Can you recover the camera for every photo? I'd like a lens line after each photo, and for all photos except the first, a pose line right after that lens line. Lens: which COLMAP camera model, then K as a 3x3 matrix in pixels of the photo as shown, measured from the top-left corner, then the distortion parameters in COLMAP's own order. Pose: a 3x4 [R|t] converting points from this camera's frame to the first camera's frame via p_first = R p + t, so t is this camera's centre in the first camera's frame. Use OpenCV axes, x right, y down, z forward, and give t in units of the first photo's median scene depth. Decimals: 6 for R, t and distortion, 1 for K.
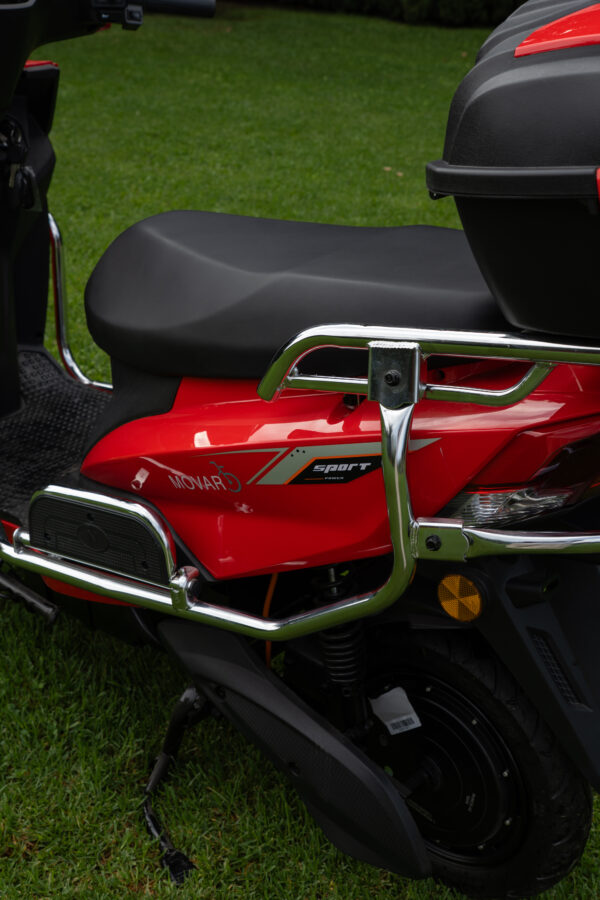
lens RADIAL K [[1165.2, 0, 300.0], [0, 1165.2, 450.0], [0, 0, 1]] dist [0.003644, -0.046901]
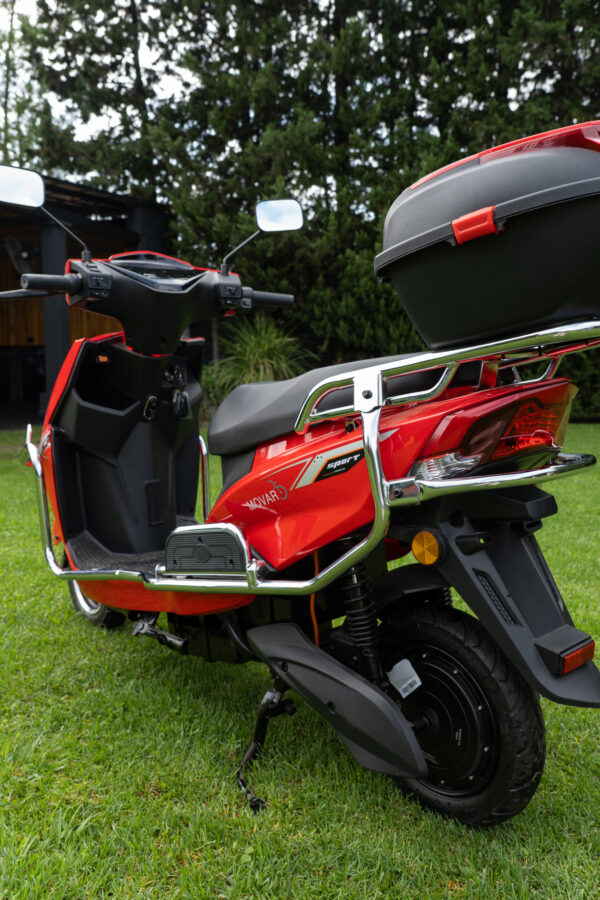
lens RADIAL K [[807.3, 0, 300.0], [0, 807.3, 450.0], [0, 0, 1]] dist [-0.011307, 0.002859]
pose [[0.991142, -0.049440, -0.123259, 0.093898], [0.002716, 0.935473, -0.353388, 0.322968], [0.132777, 0.349923, 0.927321, -0.045739]]
